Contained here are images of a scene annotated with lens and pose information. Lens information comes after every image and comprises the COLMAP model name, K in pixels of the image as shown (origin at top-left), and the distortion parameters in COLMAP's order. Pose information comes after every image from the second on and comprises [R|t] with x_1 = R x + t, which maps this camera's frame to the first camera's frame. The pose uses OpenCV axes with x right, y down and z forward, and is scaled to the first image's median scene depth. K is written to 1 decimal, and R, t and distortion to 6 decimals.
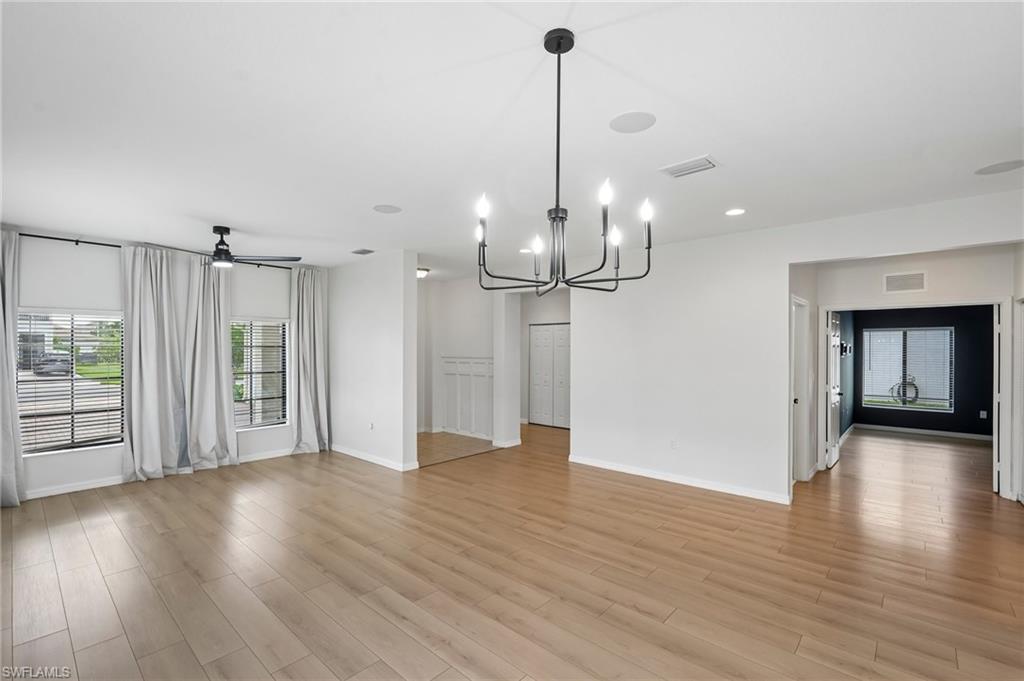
lens RADIAL K [[454.6, 0, 519.8], [0, 454.6, 345.2], [0, 0, 1]] dist [-0.005271, 0.000563]
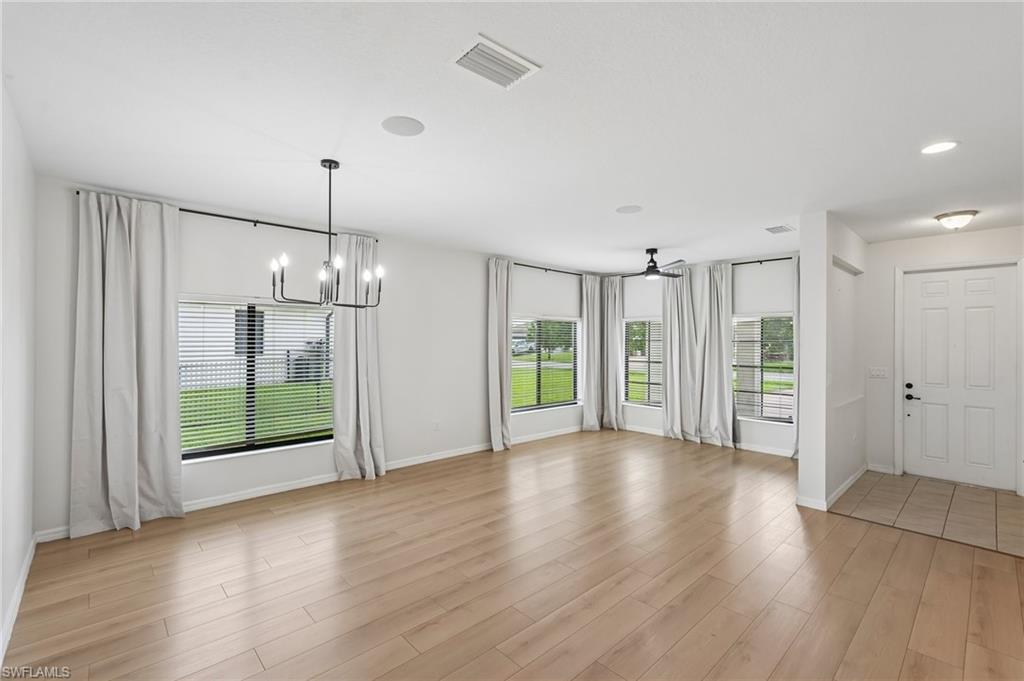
lens RADIAL K [[454.6, 0, 512.9], [0, 454.6, 343.1], [0, 0, 1]] dist [-0.005271, 0.000563]
pose [[-0.089152, 0.007092, -0.995993, 0.673440], [-0.002063, 0.999971, 0.007305, -0.000466], [0.996016, 0.002706, -0.089135, 0.720393]]
